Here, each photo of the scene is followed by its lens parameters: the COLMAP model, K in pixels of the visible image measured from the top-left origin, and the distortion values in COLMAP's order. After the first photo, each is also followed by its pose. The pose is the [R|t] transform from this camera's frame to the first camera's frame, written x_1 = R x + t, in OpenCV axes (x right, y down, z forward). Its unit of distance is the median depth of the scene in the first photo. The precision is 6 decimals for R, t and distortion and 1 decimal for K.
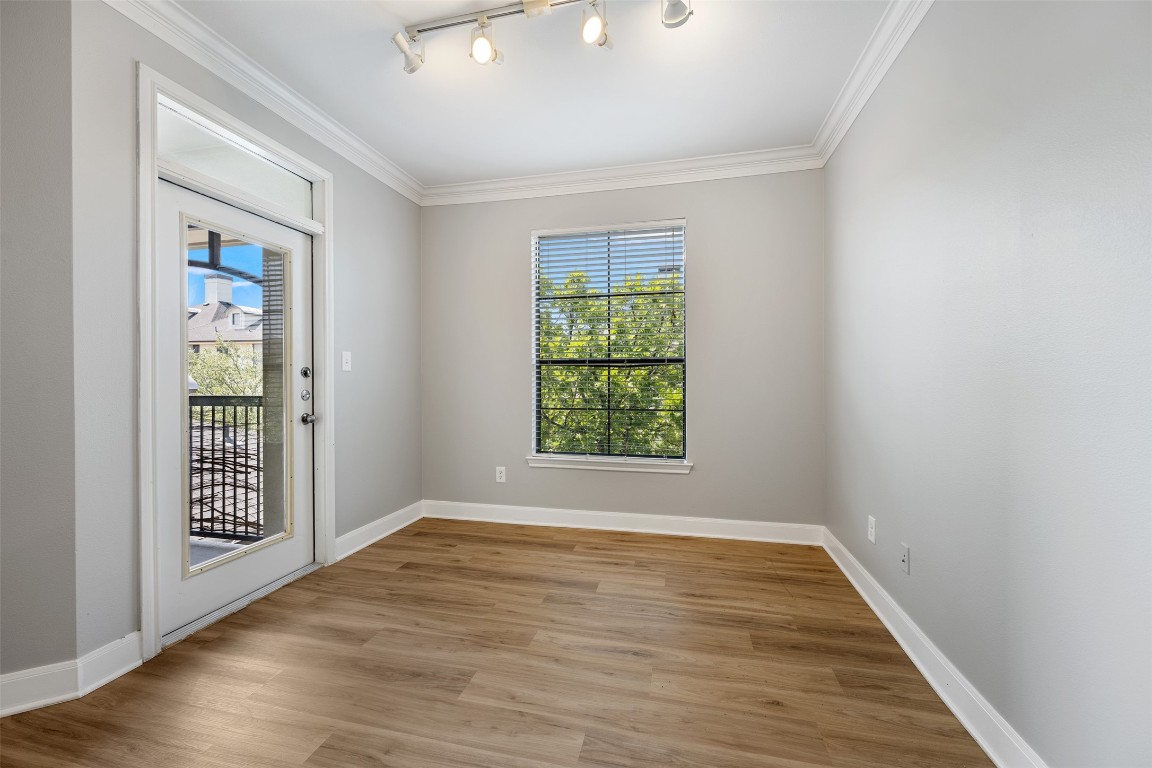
lens RADIAL K [[458.6, 0, 577.9], [0, 458.6, 385.9], [0, 0, 1]] dist [-0.000099, -0.000066]
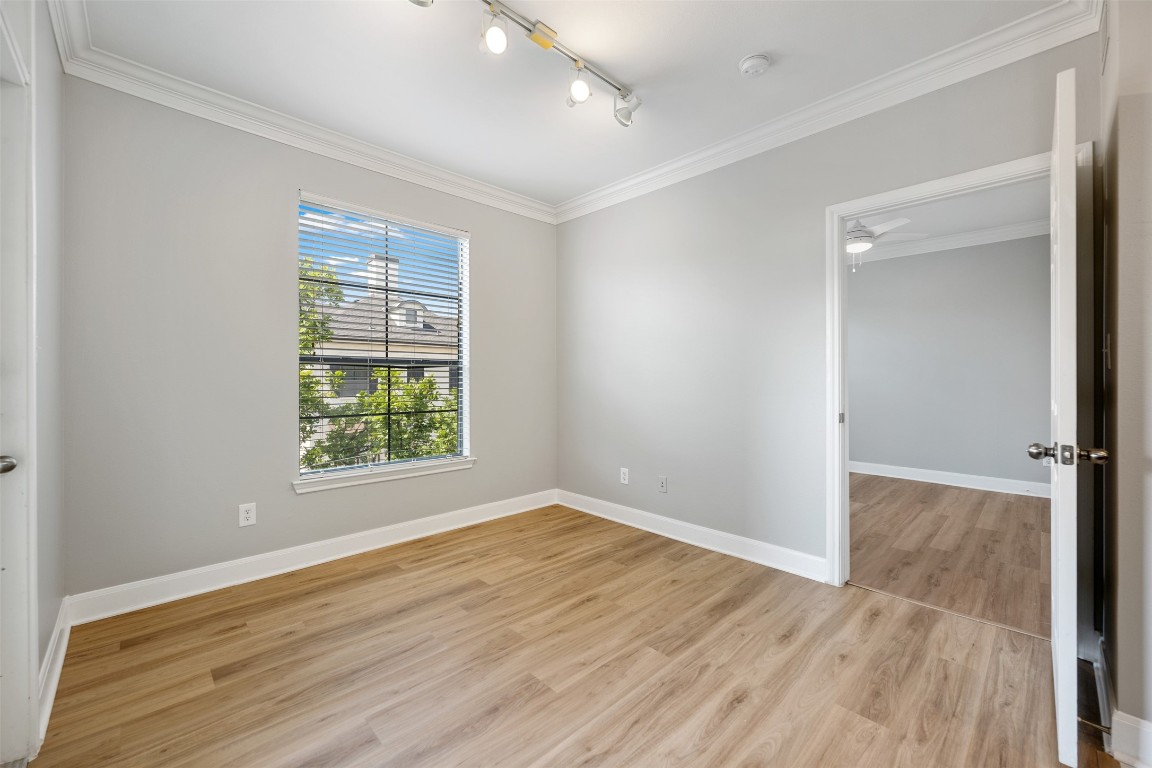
lens RADIAL K [[461.6, 0, 576.0], [0, 461.6, 384.0], [0, 0, 1]] dist [-0.000489, 0.000016]
pose [[0.540306, -0.006668, 0.841442, -0.632645], [0.013076, 0.999914, -0.000472, -0.003298], [-0.841367, 0.011257, 0.540347, 0.229159]]
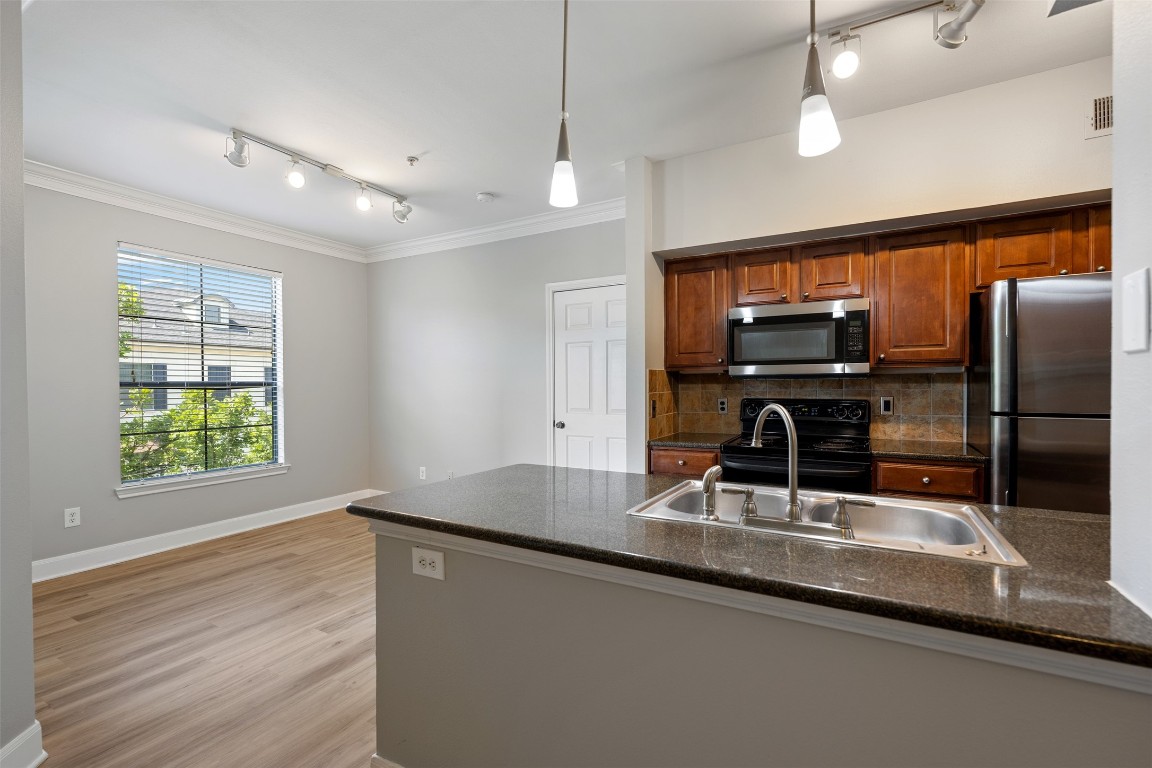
lens RADIAL K [[502.6, 0, 576.2], [0, 502.6, 392.6], [0, 0, 1]] dist [-0.000847, 0.000212]
pose [[0.280698, -0.014961, 0.959680, -1.016451], [0.019032, 0.999769, 0.010019, -0.036493], [-0.959607, 0.015452, 0.280918, -0.203955]]
